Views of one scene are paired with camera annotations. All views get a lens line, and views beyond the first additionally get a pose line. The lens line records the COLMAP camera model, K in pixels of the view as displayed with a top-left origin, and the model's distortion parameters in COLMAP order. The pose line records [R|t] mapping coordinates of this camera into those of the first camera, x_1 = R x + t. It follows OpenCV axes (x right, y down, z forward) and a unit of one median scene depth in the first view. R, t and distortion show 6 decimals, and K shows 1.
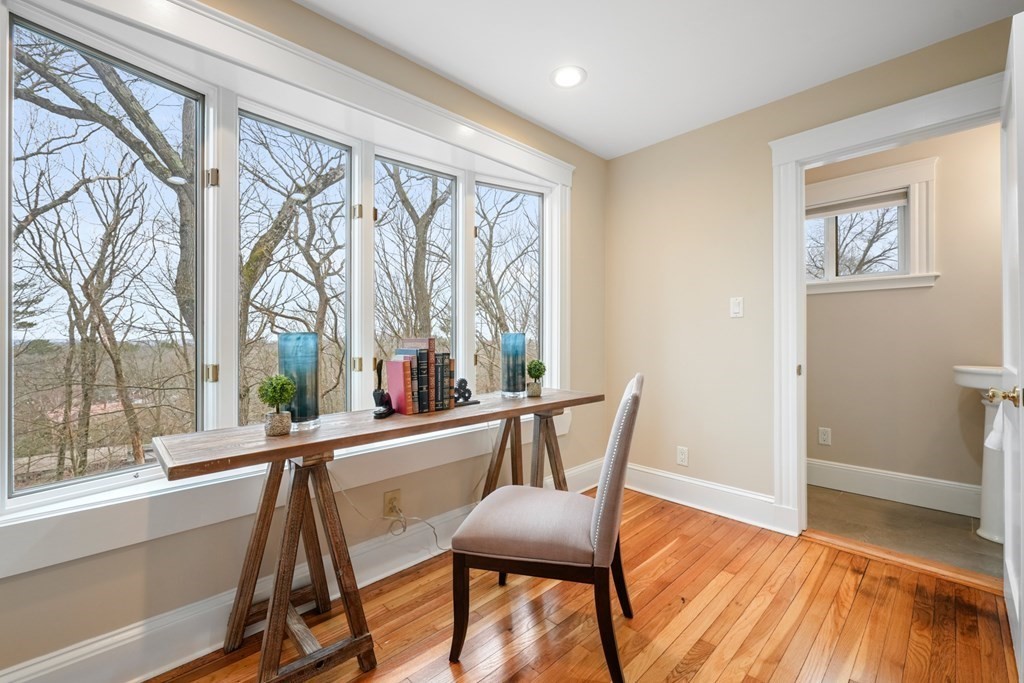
lens RADIAL K [[428.7, 0, 512.0], [0, 428.7, 341.5], [0, 0, 1]] dist [0.000600, -0.000028]
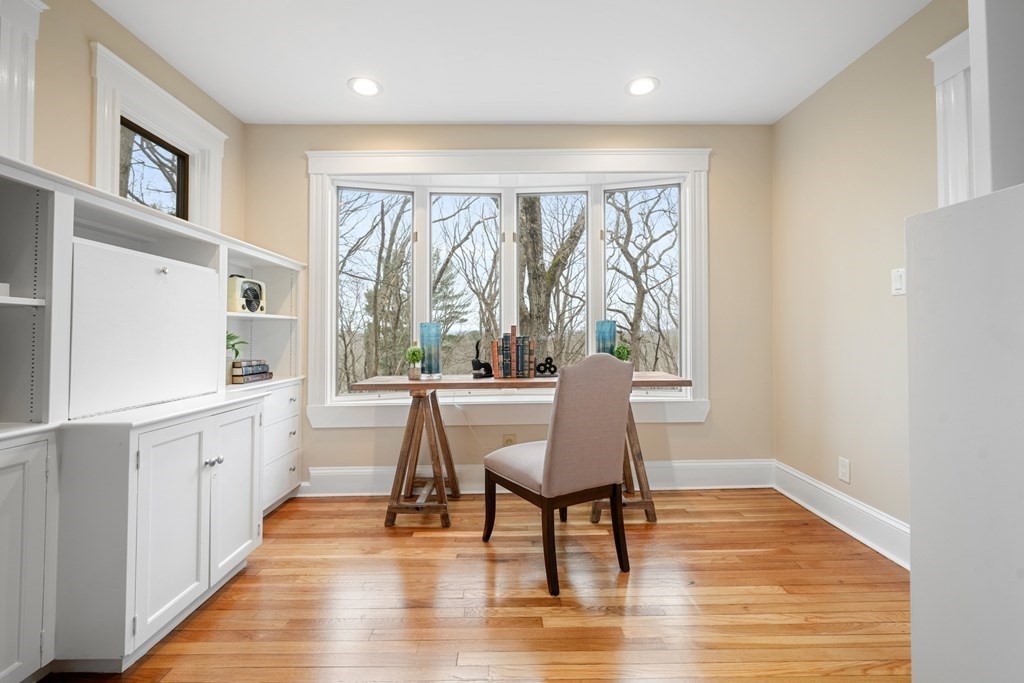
lens RADIAL K [[430.5, 0, 510.3], [0, 430.5, 324.3], [0, 0, 1]] dist [-0.000120, -0.000063]
pose [[0.729140, -0.011771, -0.684263, 0.540917], [0.000335, 0.999858, -0.016843, 0.008525], [0.684364, 0.012052, 0.729041, -0.023710]]
